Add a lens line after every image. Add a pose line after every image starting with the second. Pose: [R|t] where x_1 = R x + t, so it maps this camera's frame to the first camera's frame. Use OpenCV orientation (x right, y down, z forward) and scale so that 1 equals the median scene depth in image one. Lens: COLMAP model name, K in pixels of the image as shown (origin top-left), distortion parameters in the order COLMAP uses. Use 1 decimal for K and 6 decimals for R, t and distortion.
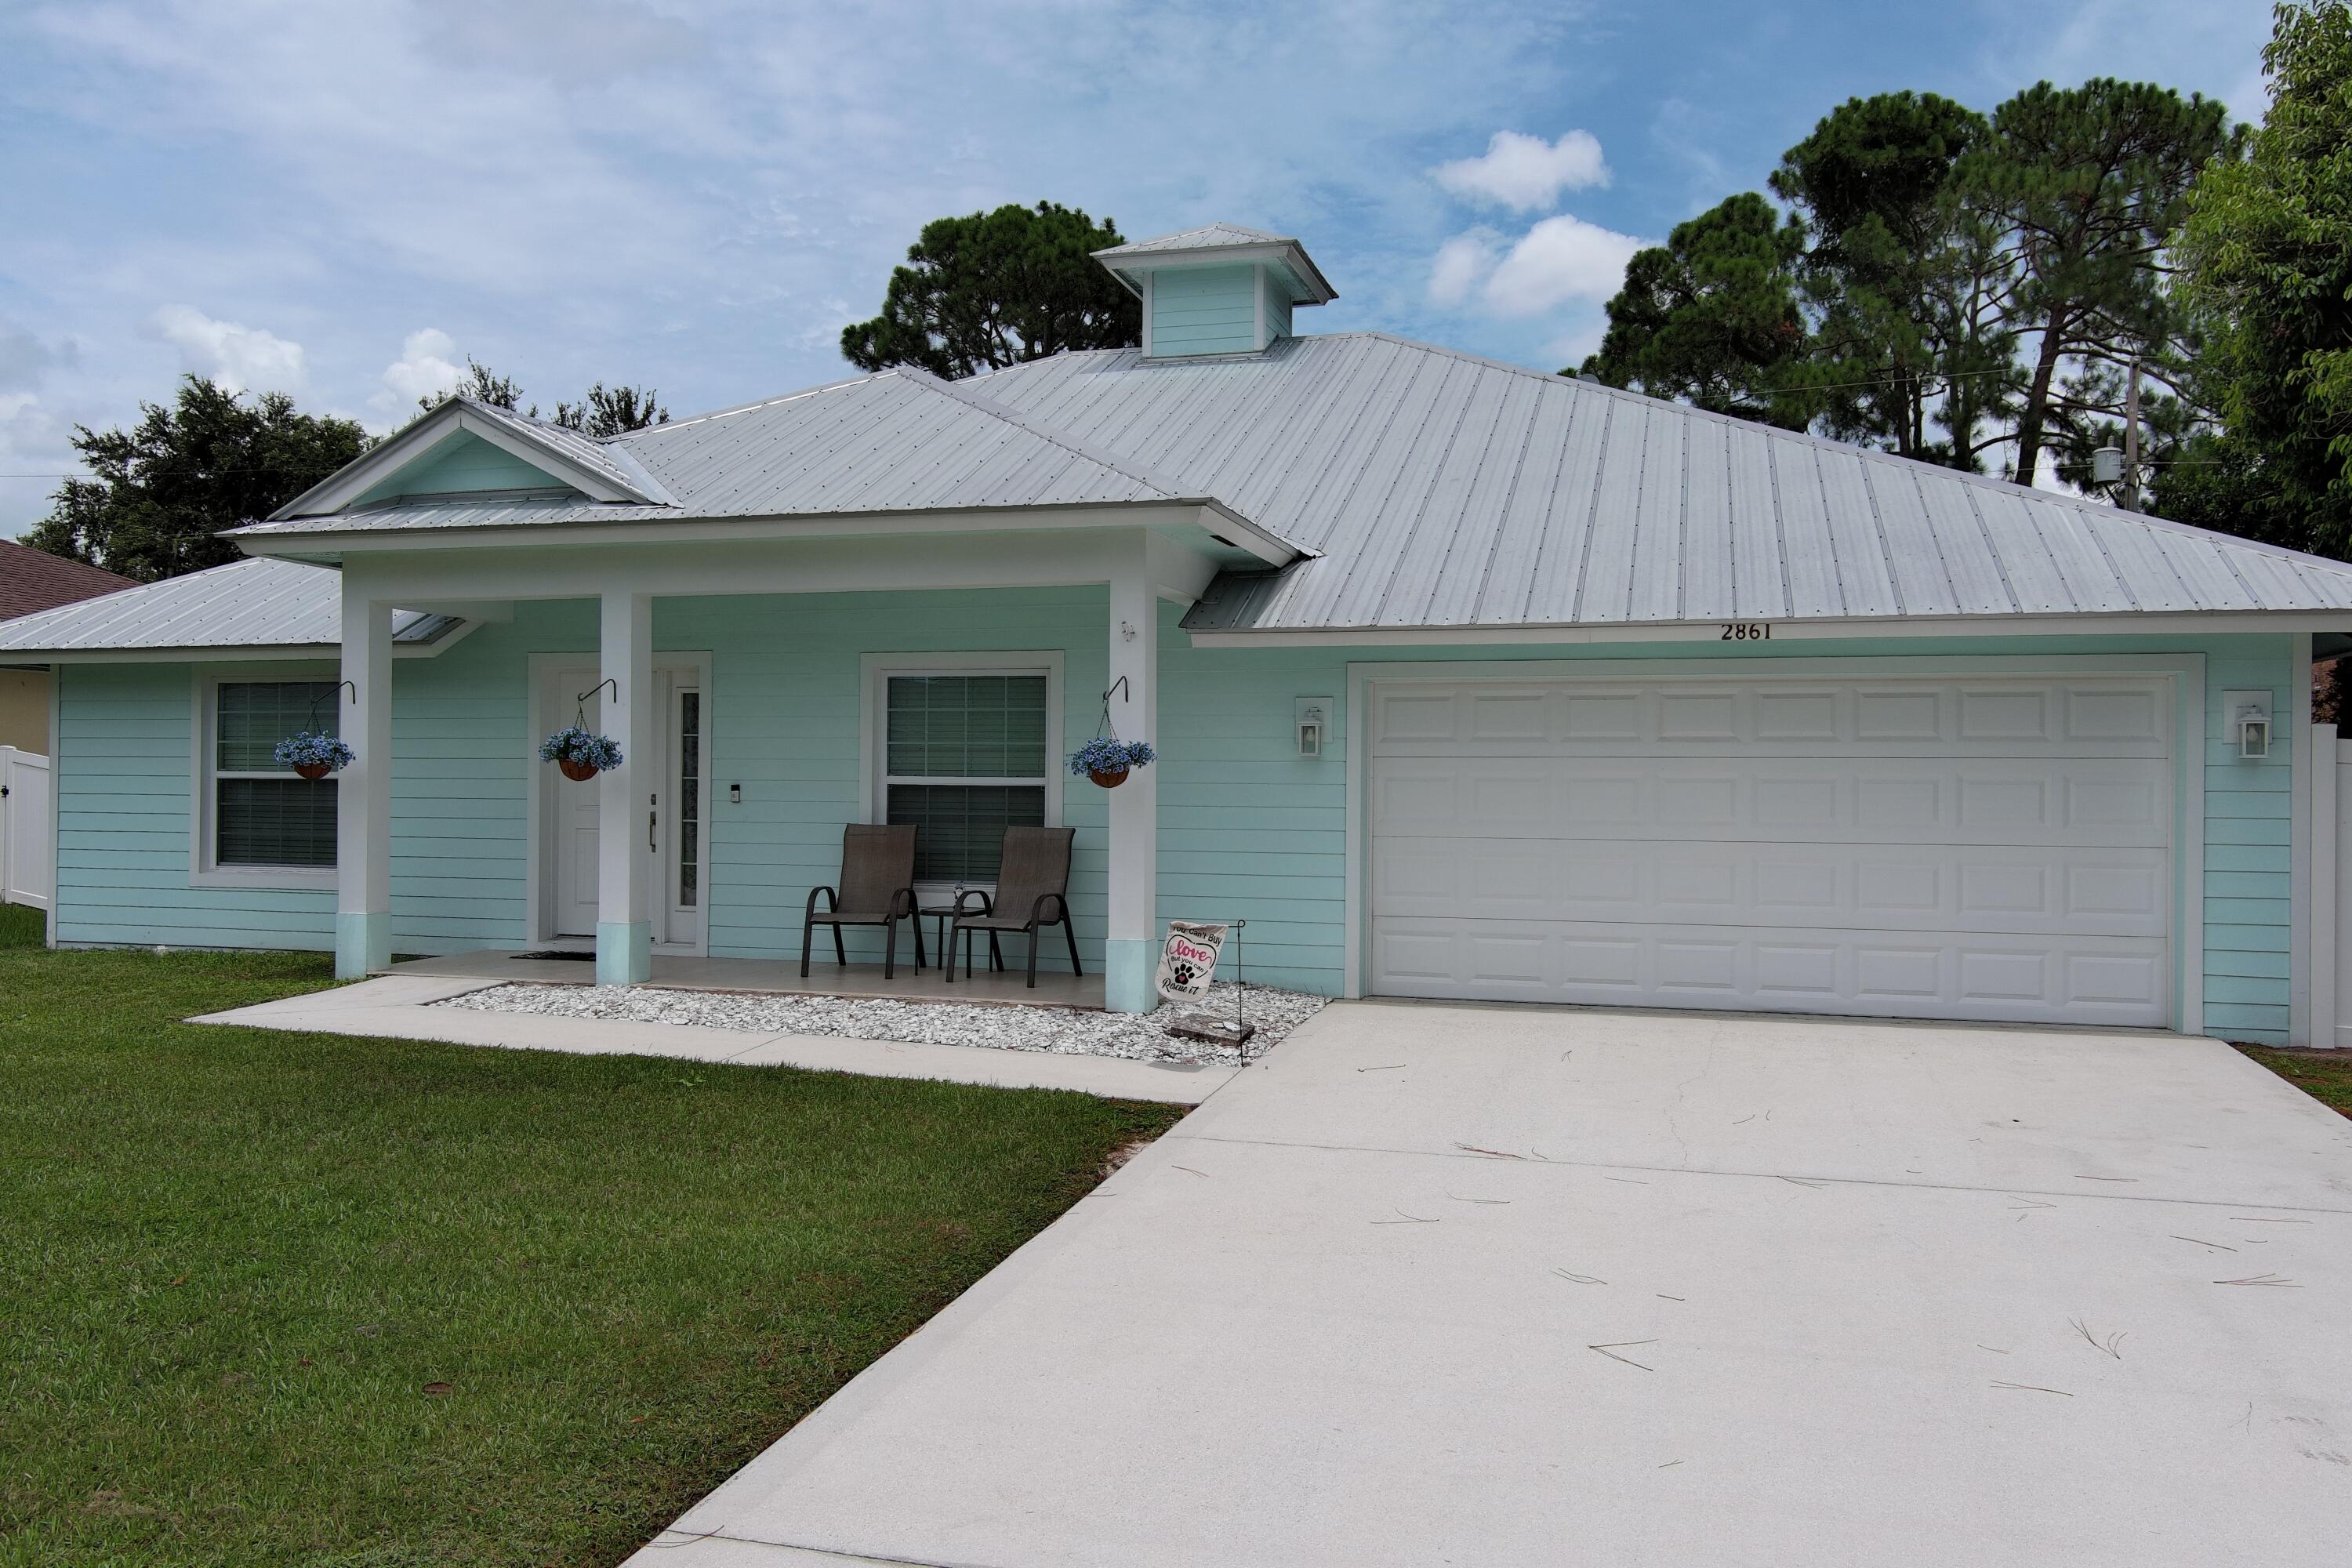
lens RADIAL K [[1822.8, 0, 1176.0], [0, 1822.8, 784.0], [0, 0, 1]] dist [0.017030, -0.029886]
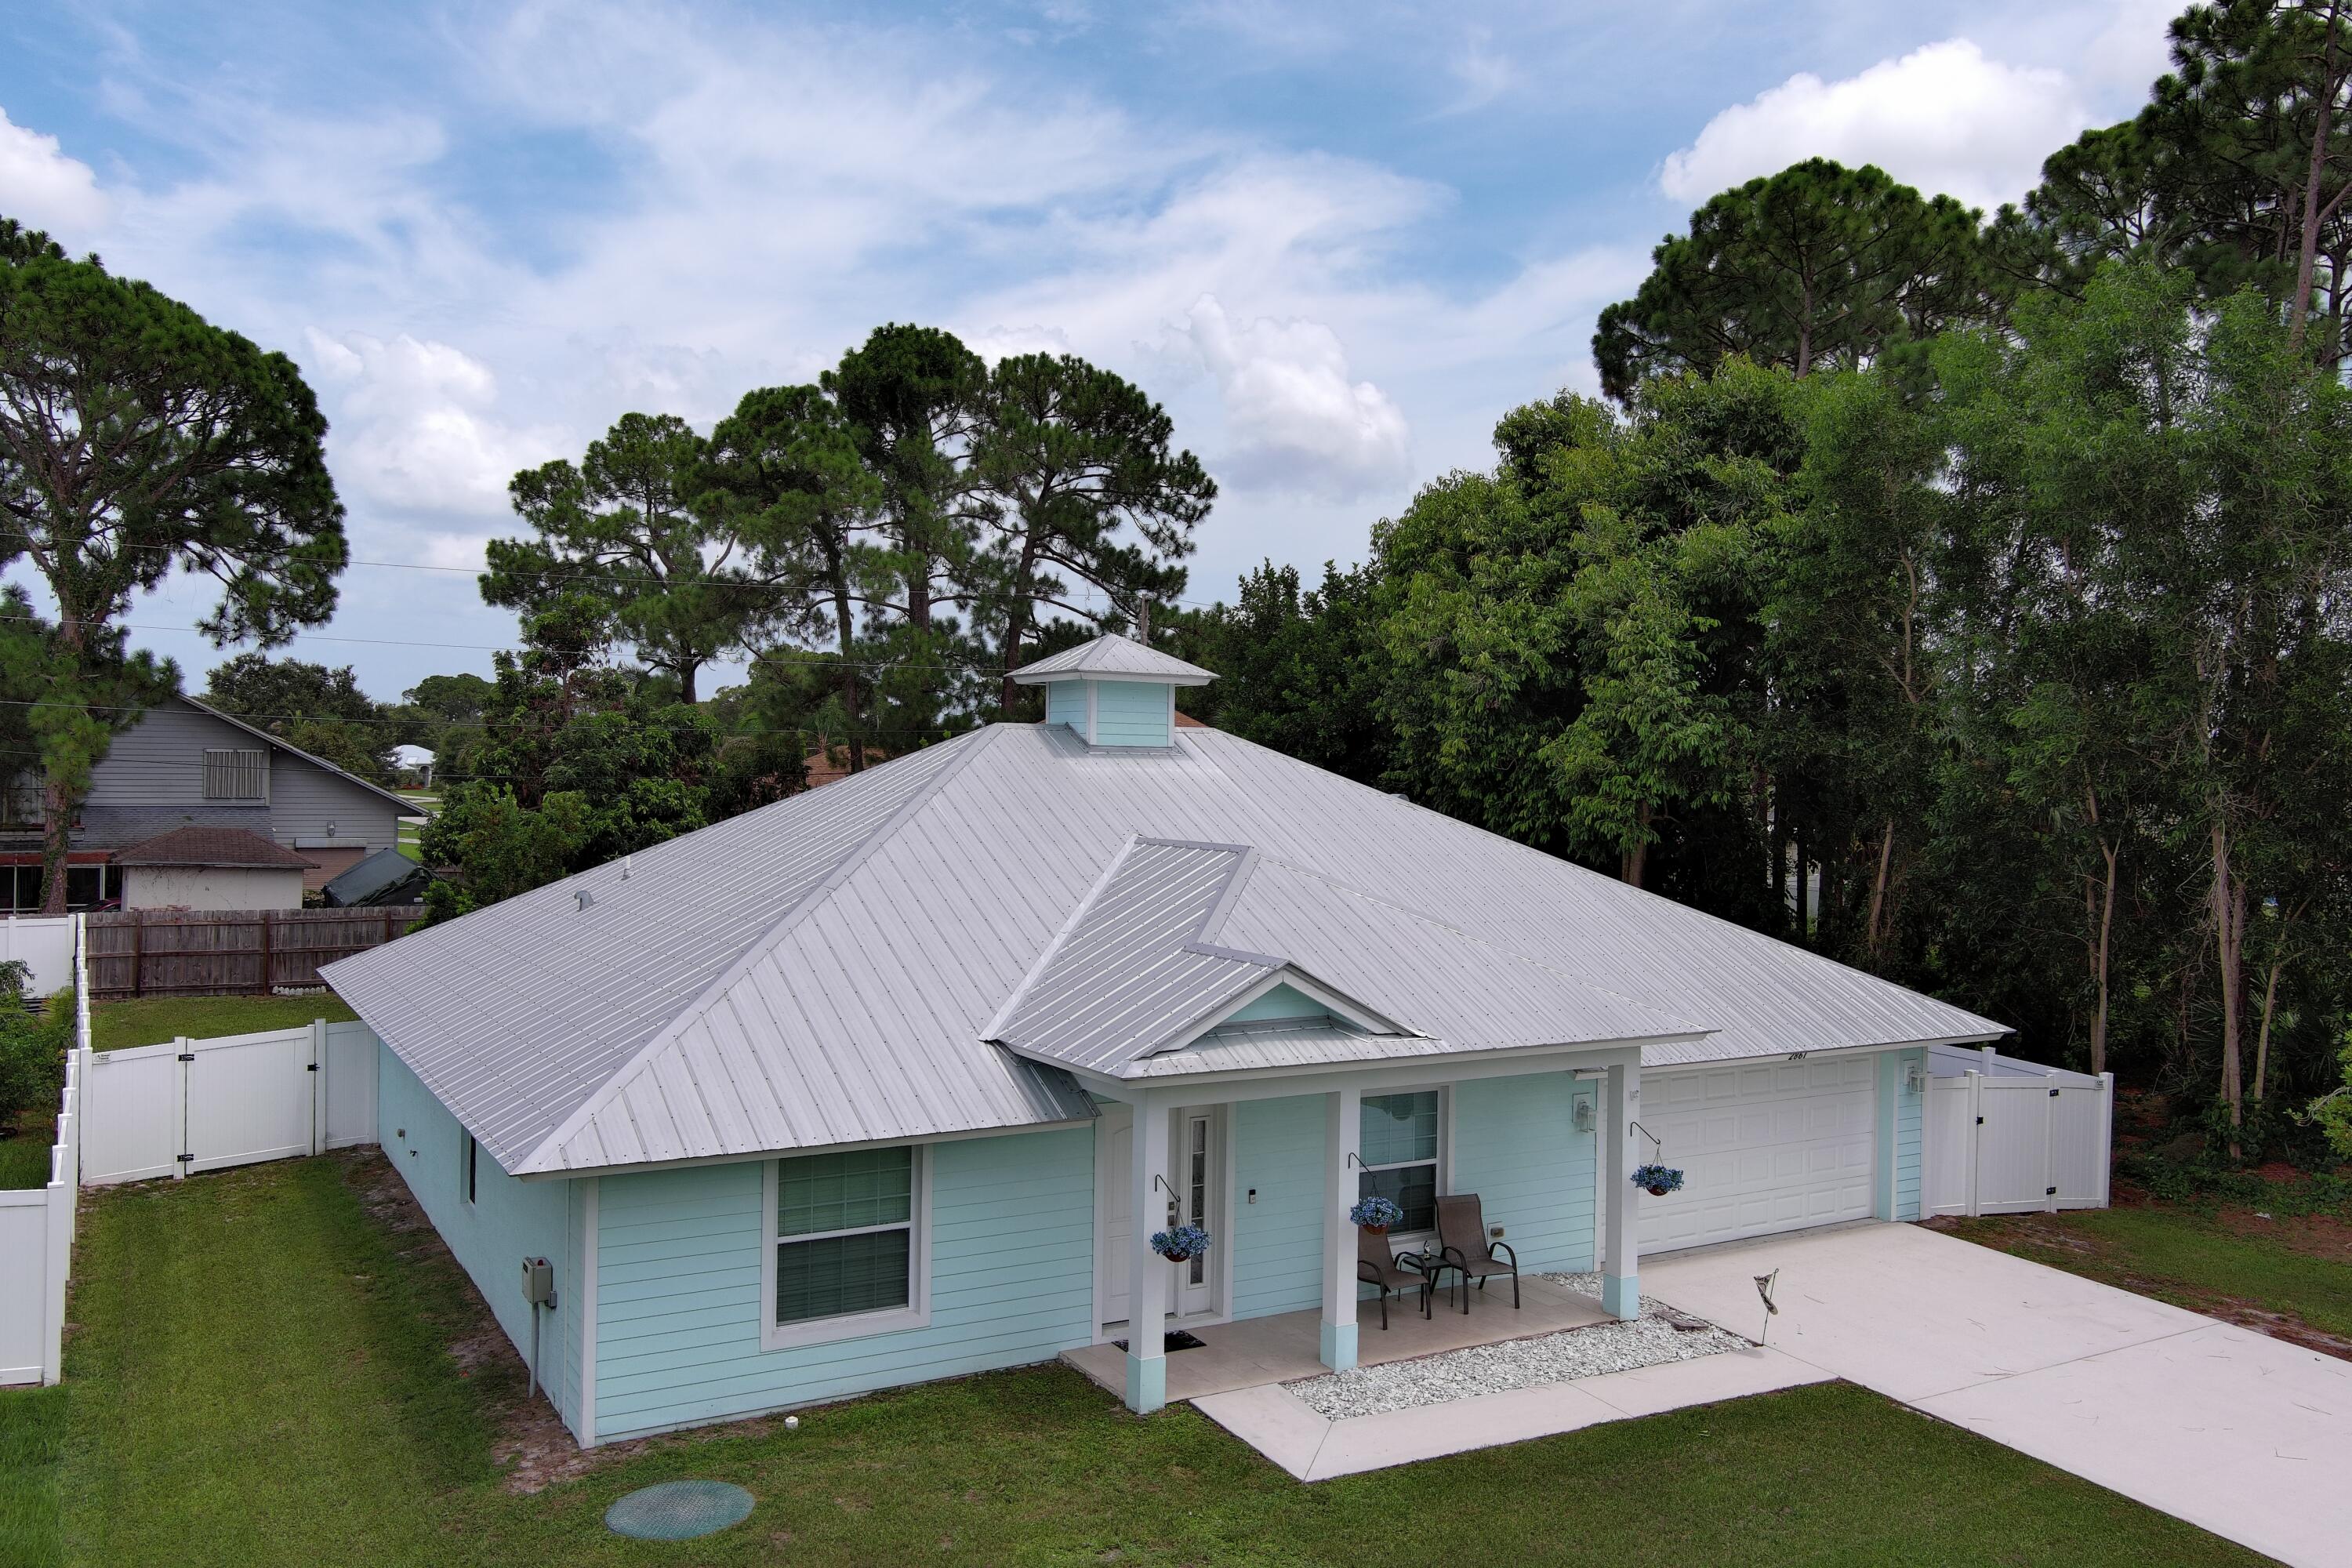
lens RADIAL K [[1822.8, 0, 1176.0], [0, 1822.8, 784.0], [0, 0, 1]] dist [0.017030, -0.029886]
pose [[0.686443, -0.006829, 0.727152, -1.138643], [-0.010647, 0.999754, 0.019440, -0.294489], [-0.727106, -0.021087, 0.686201, 0.111120]]
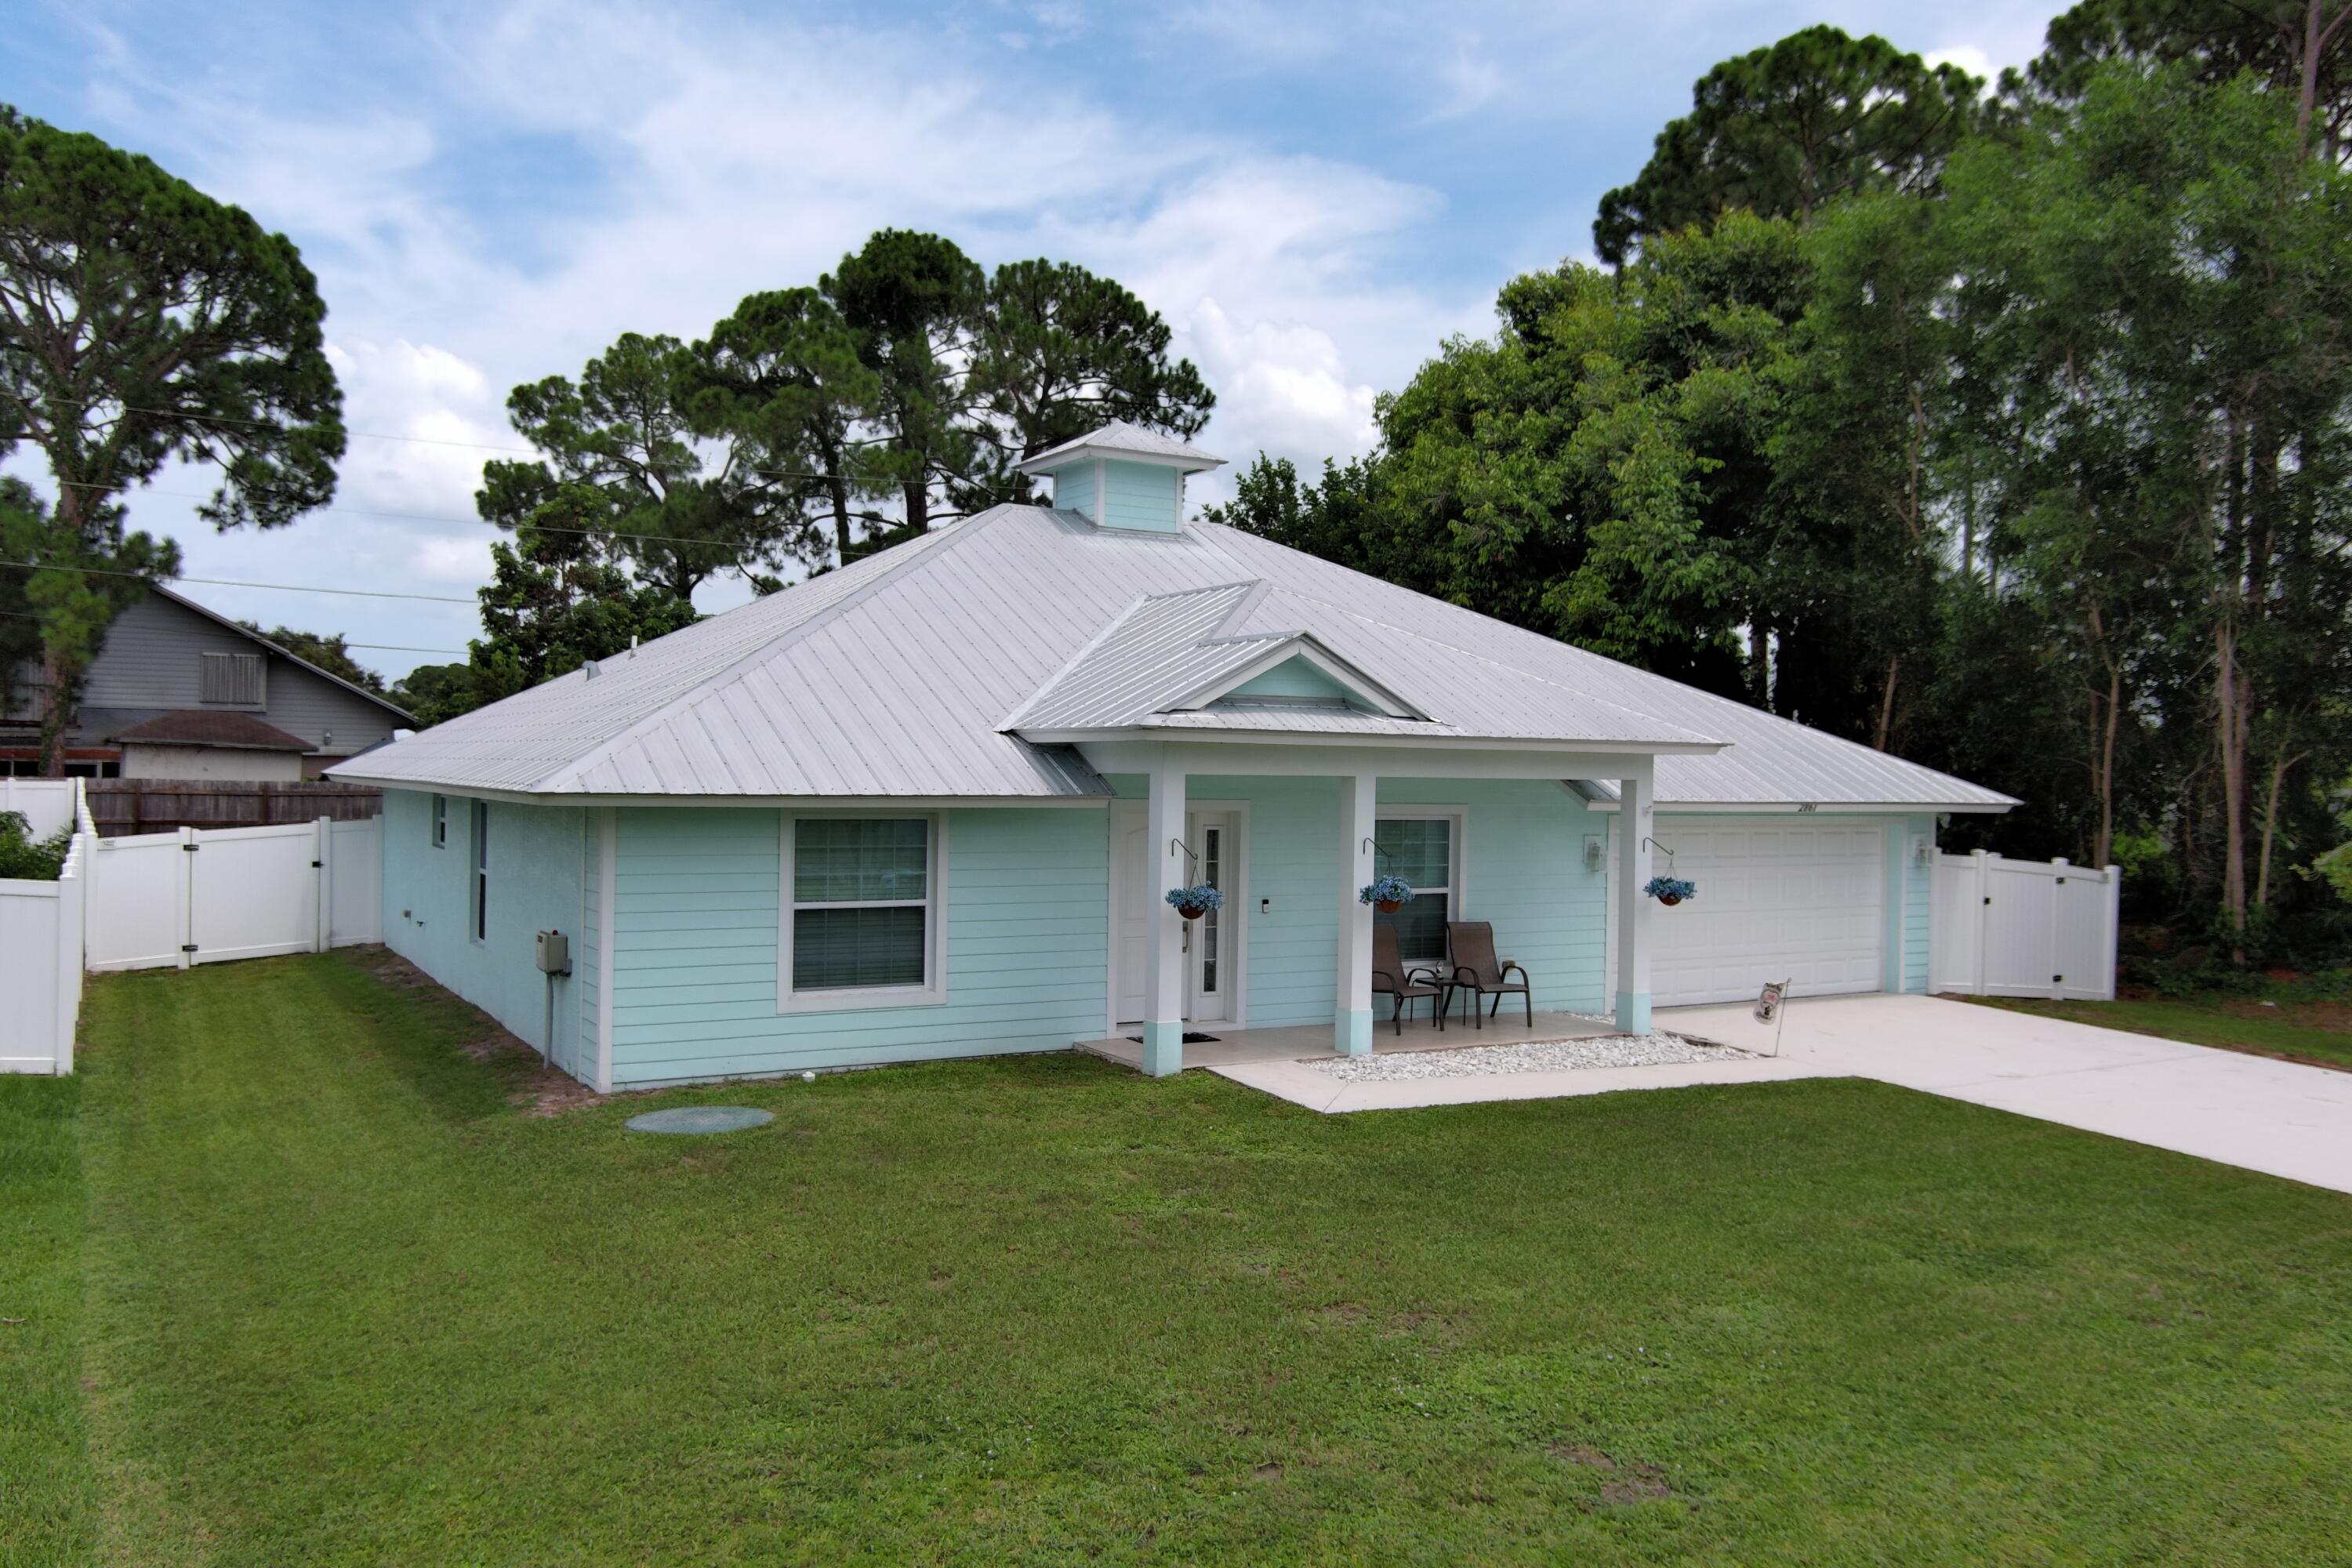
lens RADIAL K [[1827.7, 0, 1176.0], [0, 1827.7, 784.0], [0, 0, 1]] dist [0.004156, -0.013928]
pose [[0.683063, -0.005259, 0.730341, -1.150210], [-0.011221, 0.999780, 0.017694, -0.097646], [-0.730273, -0.020281, 0.682854, 0.117531]]
